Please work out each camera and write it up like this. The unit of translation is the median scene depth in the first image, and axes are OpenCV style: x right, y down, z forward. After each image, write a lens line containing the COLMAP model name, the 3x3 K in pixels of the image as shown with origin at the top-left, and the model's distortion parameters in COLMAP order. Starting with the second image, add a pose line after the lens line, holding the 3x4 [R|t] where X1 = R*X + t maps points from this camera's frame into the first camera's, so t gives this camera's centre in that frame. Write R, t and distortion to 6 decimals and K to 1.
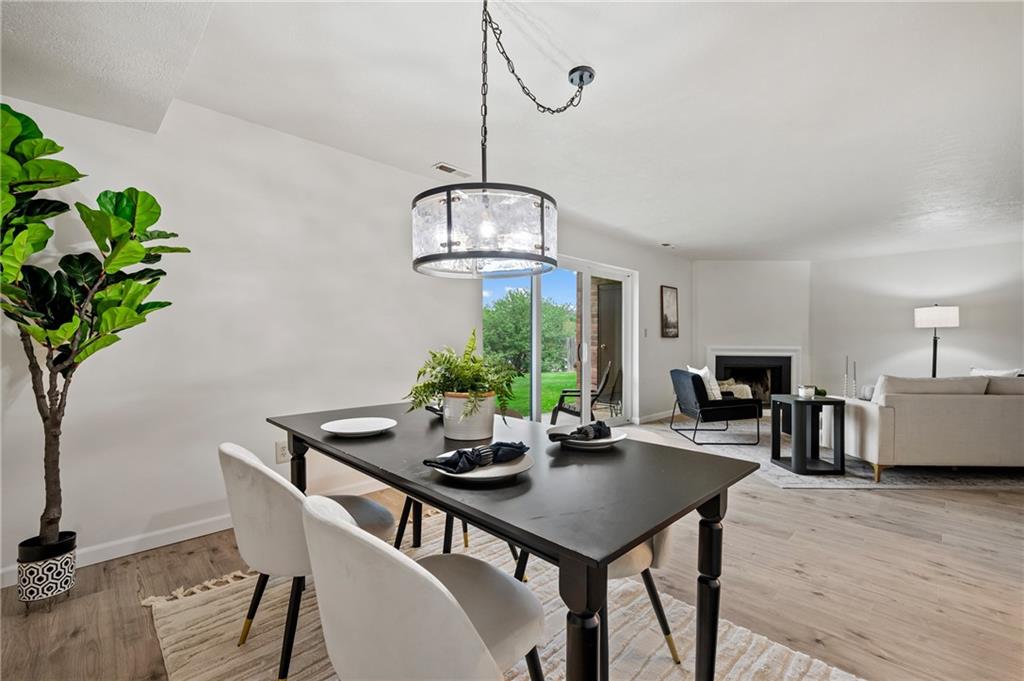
lens RADIAL K [[448.4, 0, 511.8], [0, 448.4, 343.6], [0, 0, 1]] dist [0.001111, 0.000162]
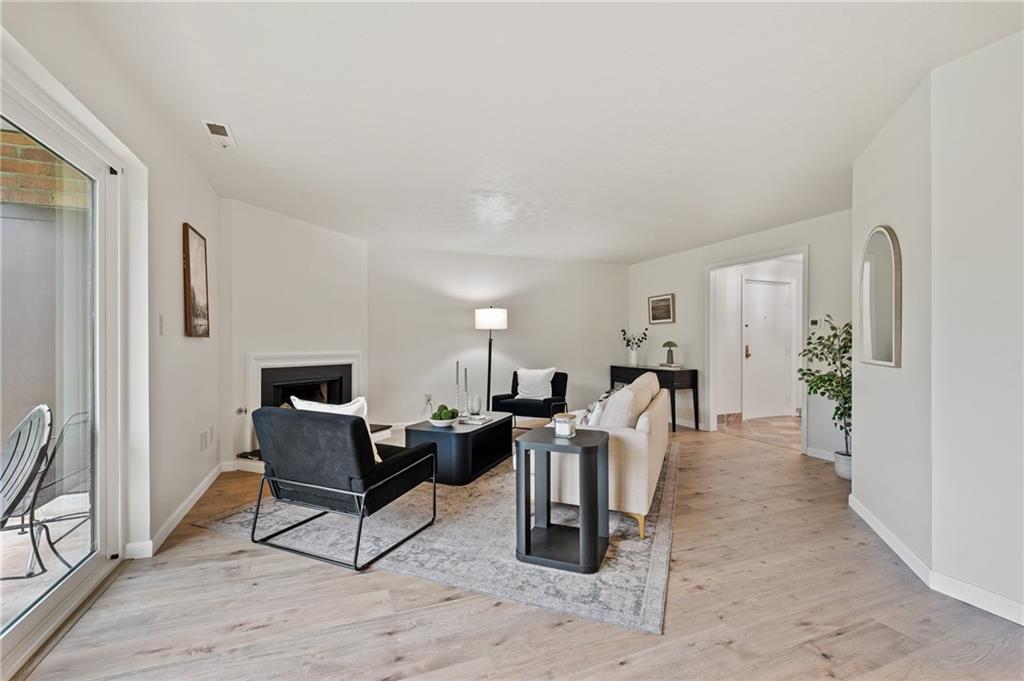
lens RADIAL K [[448.4, 0, 510.7], [0, 448.4, 345.0], [0, 0, 1]] dist [0.001111, 0.000162]
pose [[0.384637, -0.006422, 0.923046, 0.041610], [0.006188, 0.999971, 0.004379, -0.005164], [-0.923047, 0.004027, 0.384665, 0.564218]]
